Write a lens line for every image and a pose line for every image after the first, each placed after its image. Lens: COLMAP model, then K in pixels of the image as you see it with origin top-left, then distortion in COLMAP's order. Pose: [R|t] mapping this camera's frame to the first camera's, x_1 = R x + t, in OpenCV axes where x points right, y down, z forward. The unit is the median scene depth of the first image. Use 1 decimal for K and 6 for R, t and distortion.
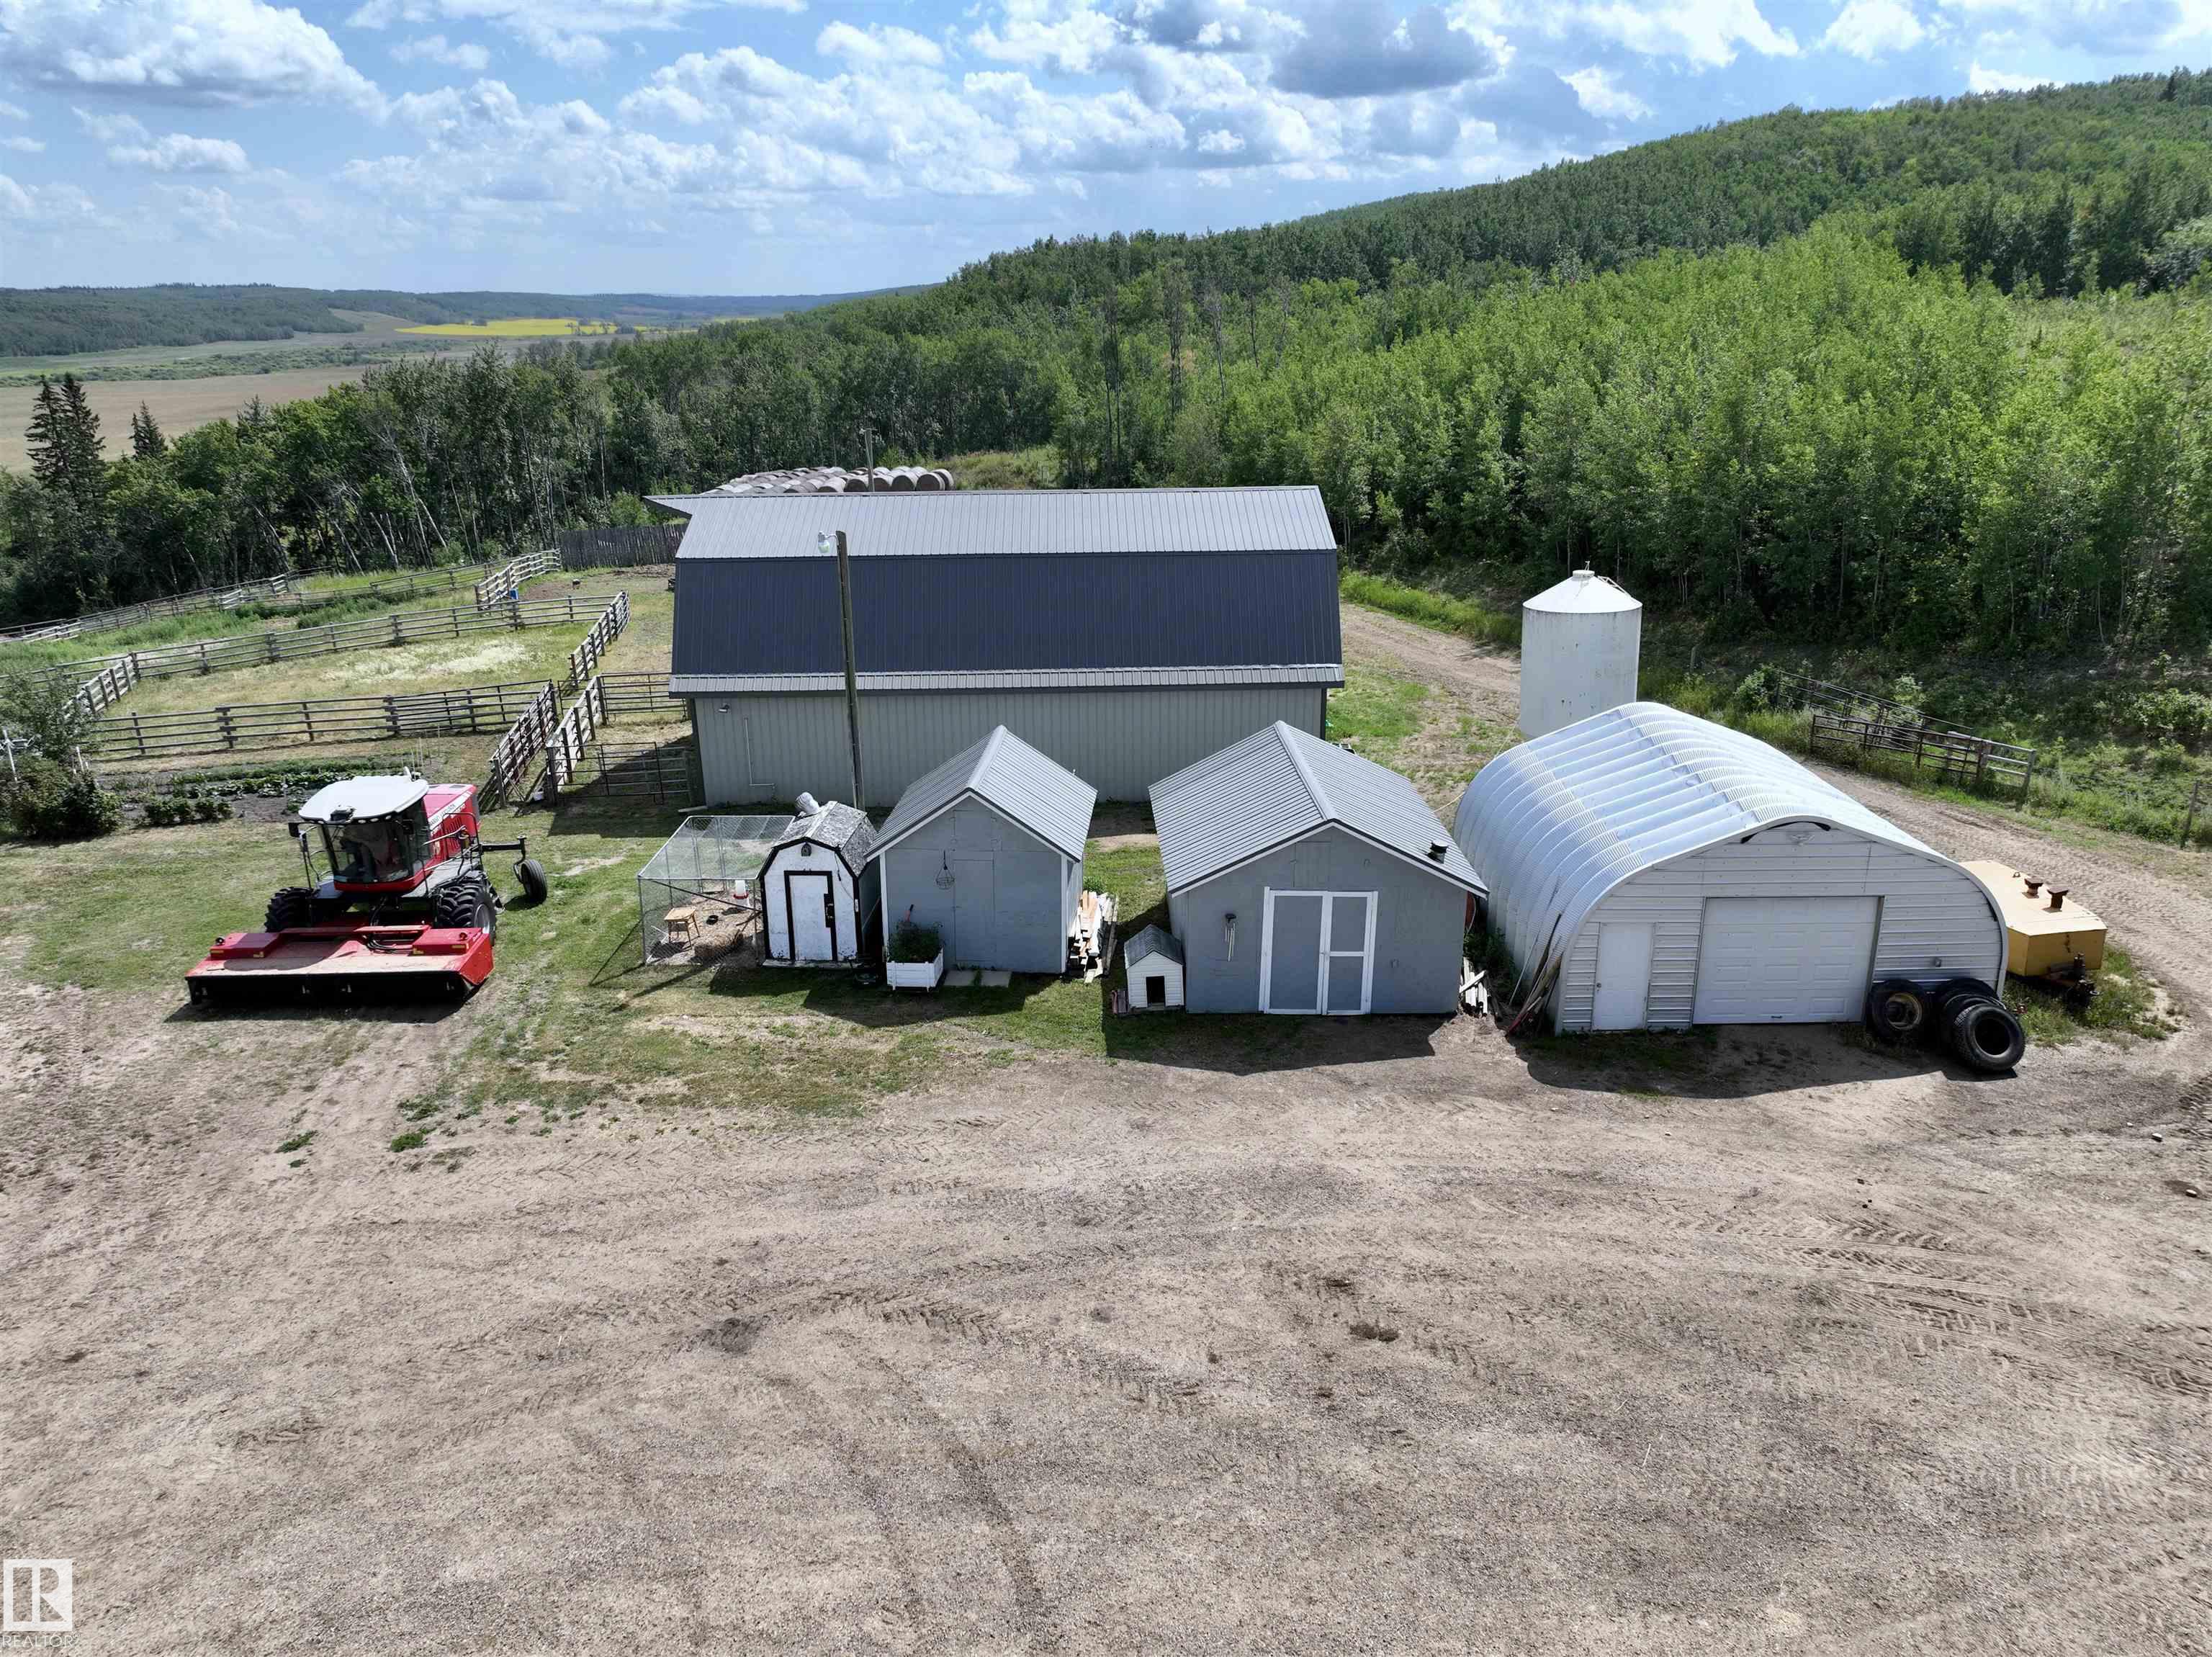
lens RADIAL K [[1556.9, 0, 1106.0], [0, 1556.9, 828.5], [0, 0, 1]] dist [-0.004363, 0.023546]
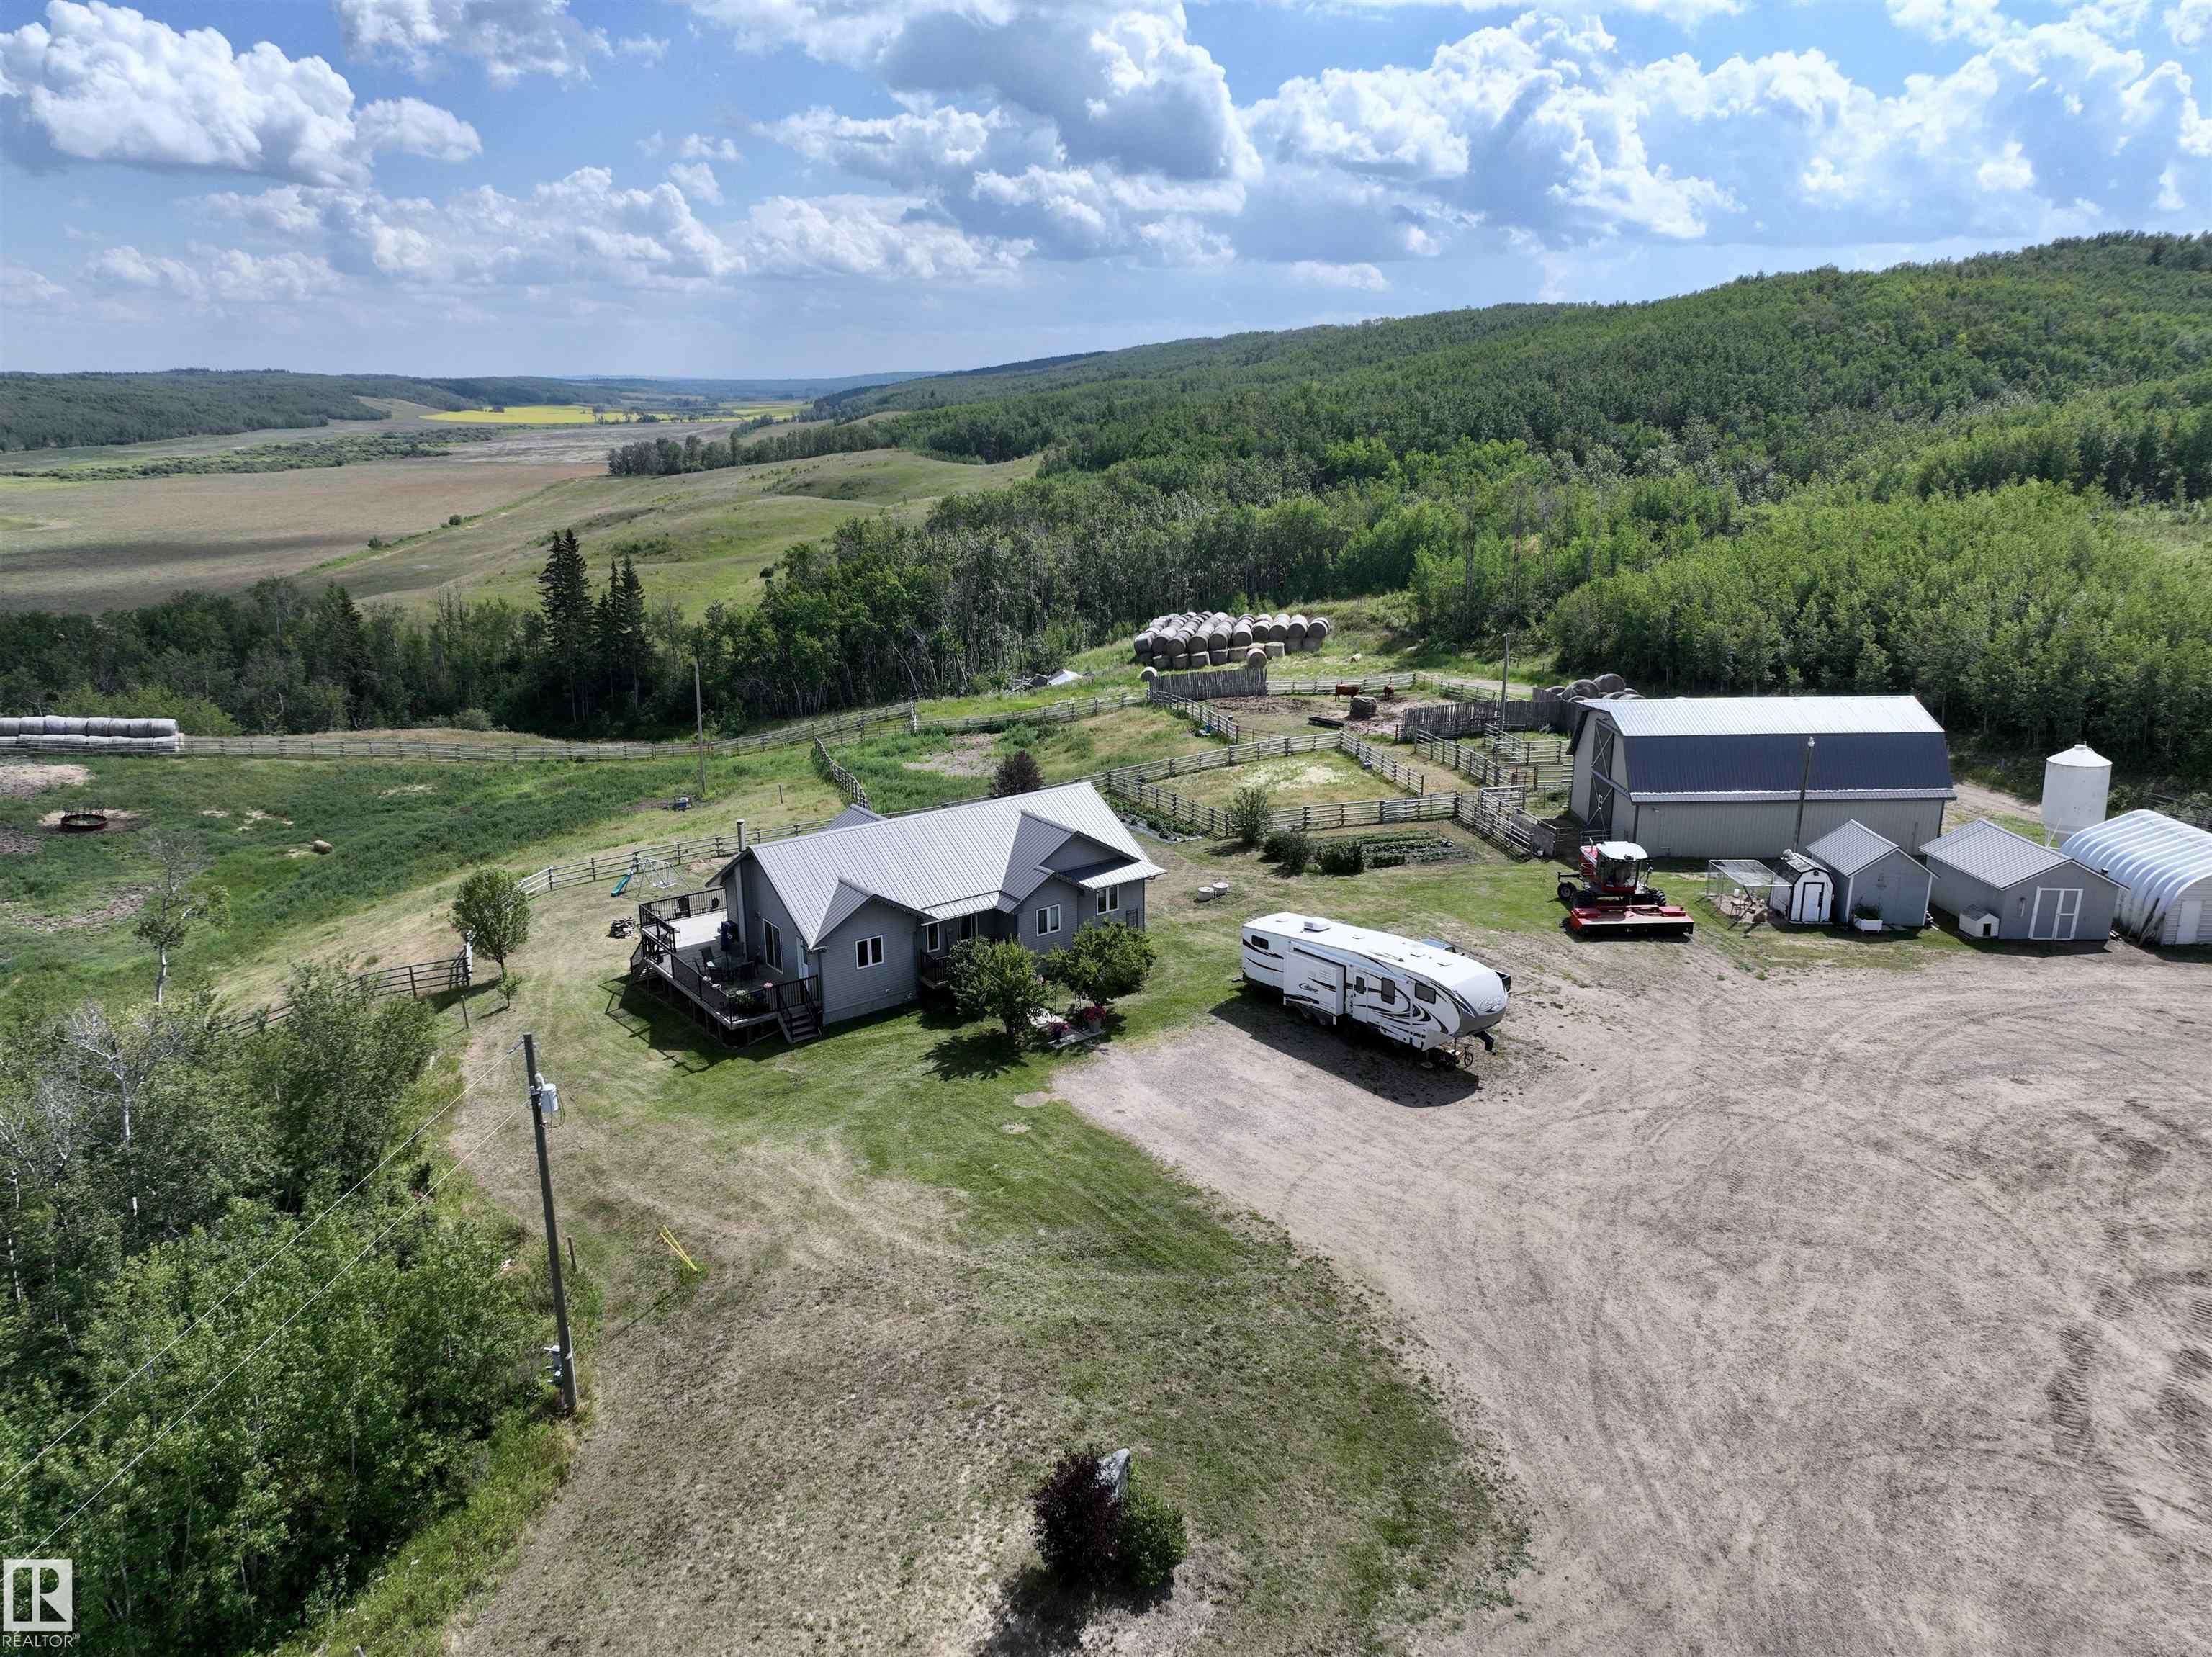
lens RADIAL K [[1556.9, 0, 1106.0], [0, 1556.9, 828.5], [0, 0, 1]] dist [-0.004363, 0.023546]
pose [[0.999863, 0.001740, 0.016477, -0.269312], [-0.000935, 0.998813, -0.048695, 0.012777], [-0.016542, 0.048673, 0.998678, -0.276828]]
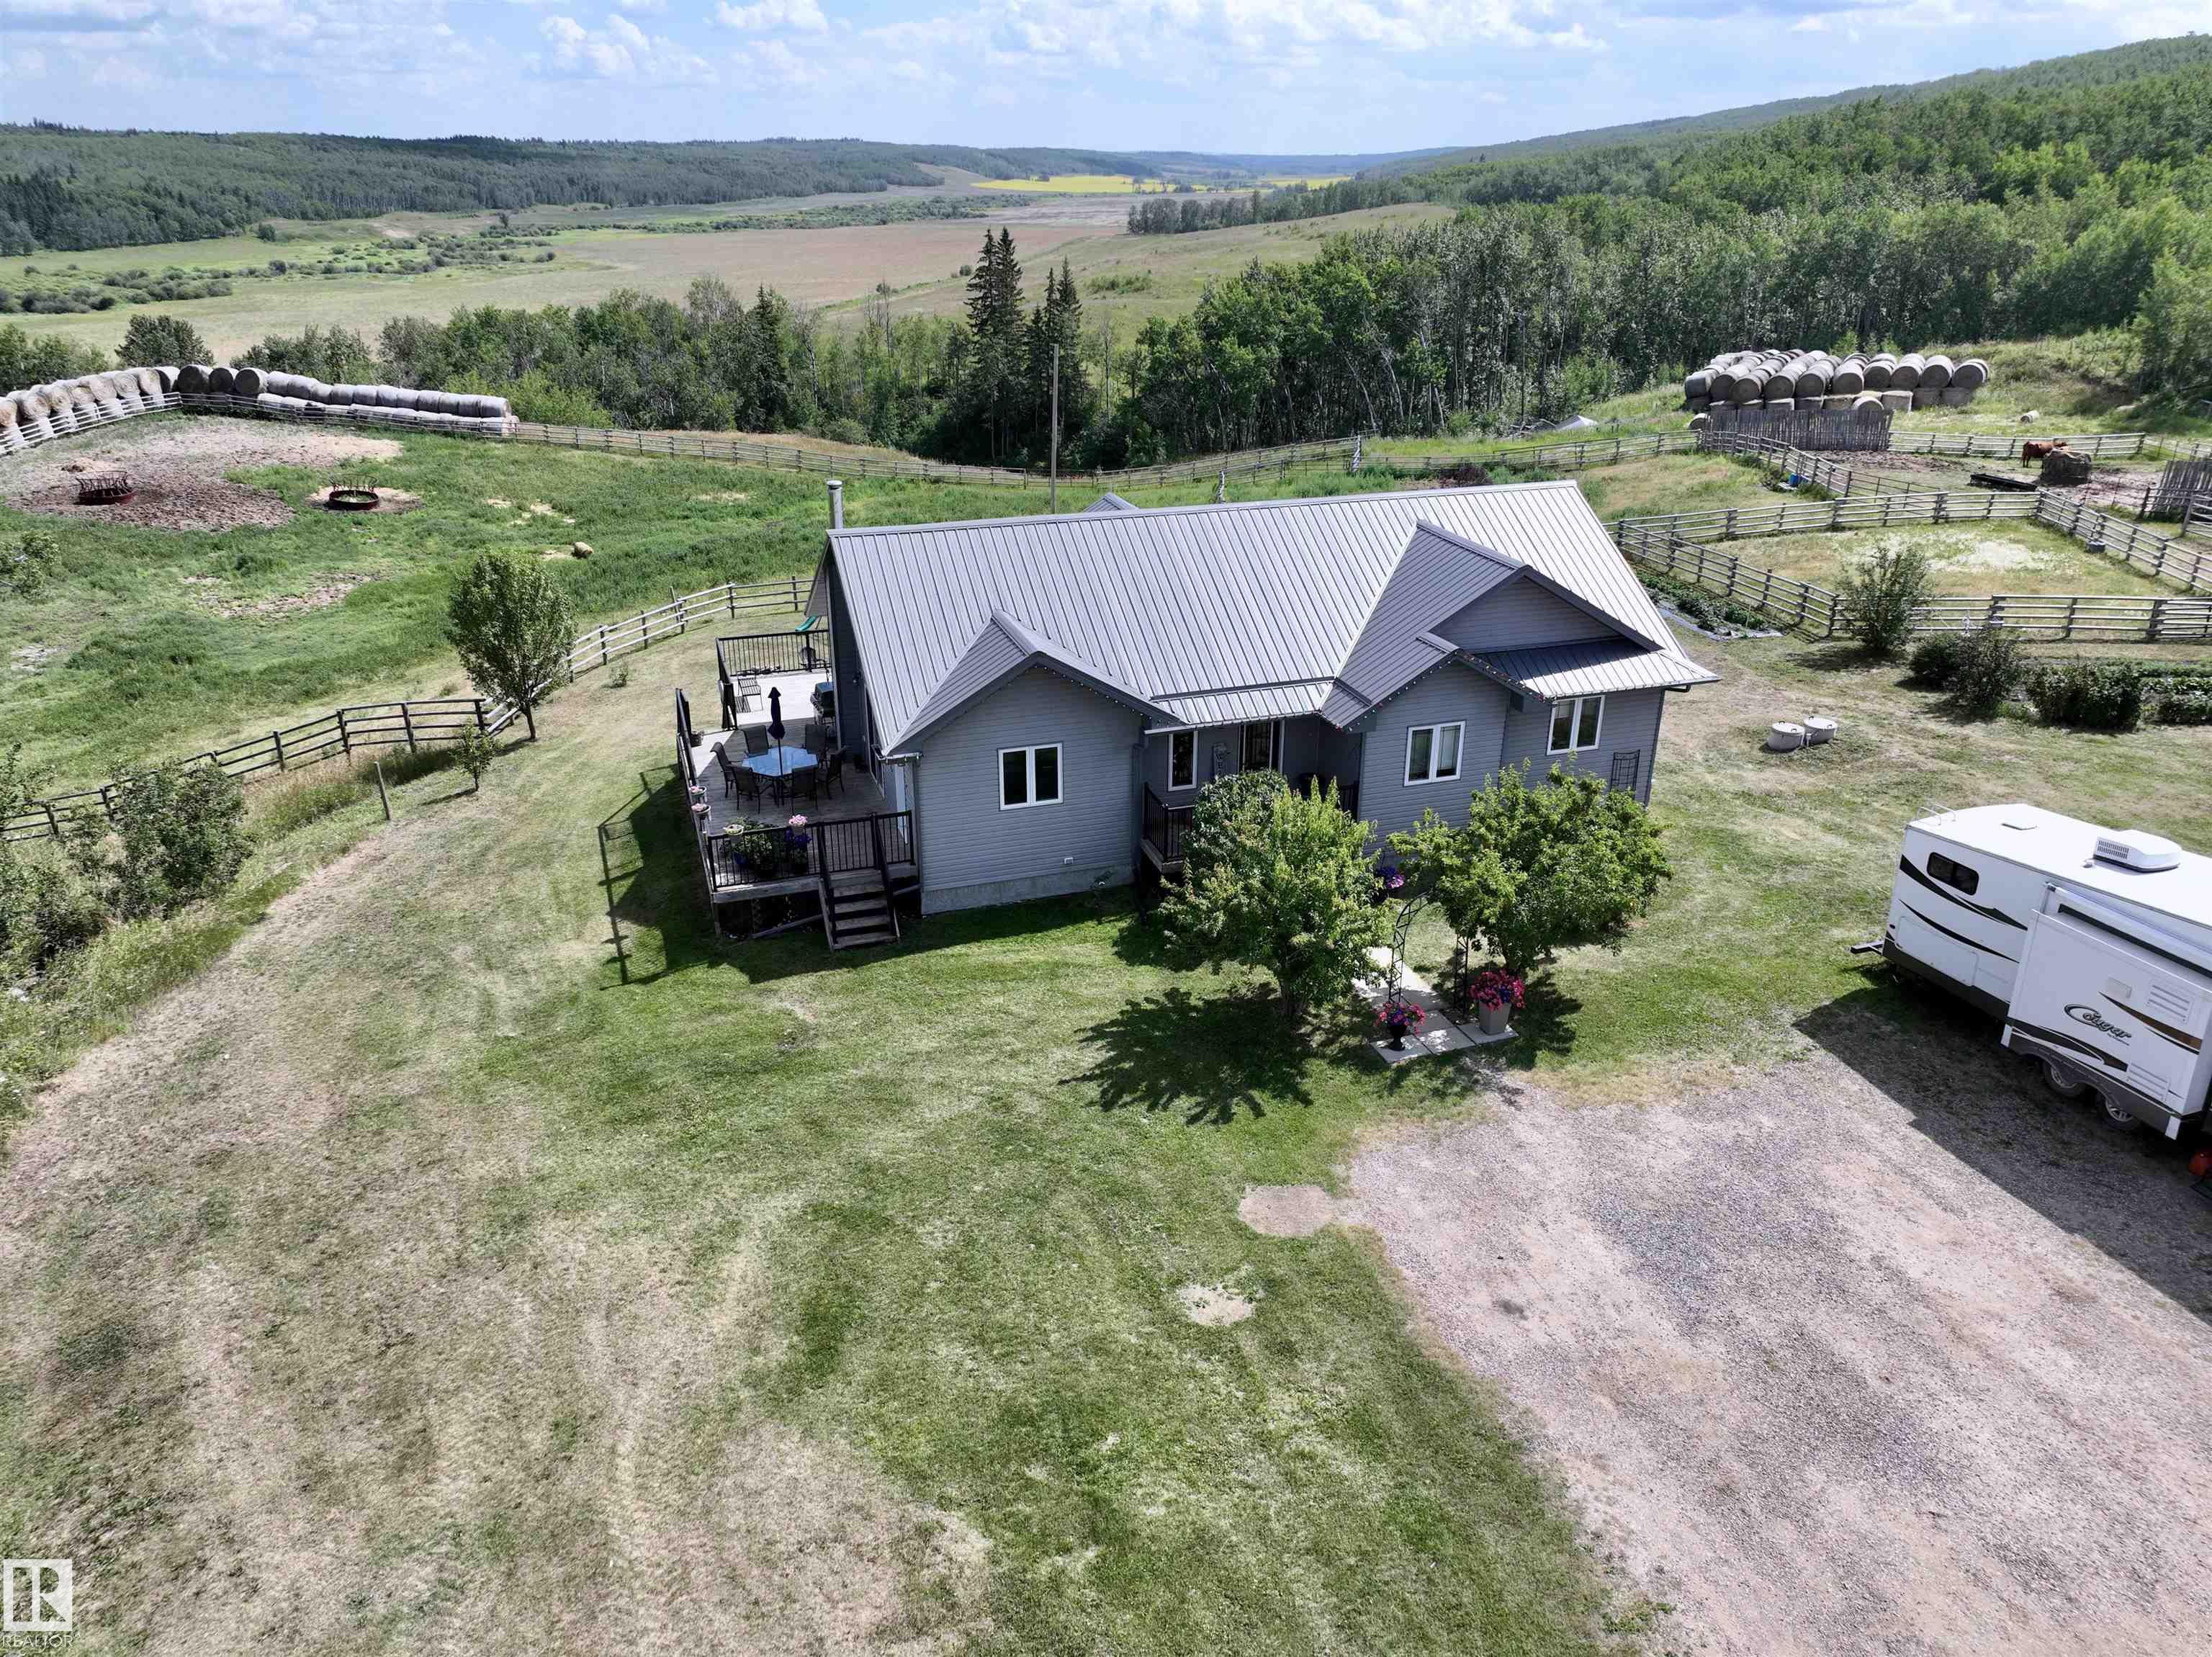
lens RADIAL K [[1555.4, 0, 1106.0], [0, 1555.4, 828.5], [0, 0, 1]] dist [0.006000, 0.007421]
pose [[0.951258, 0.133782, -0.277868, -0.261215], [-0.111751, 0.989305, 0.093741, 0.012680], [0.287437, -0.058120, 0.956035, -0.040021]]
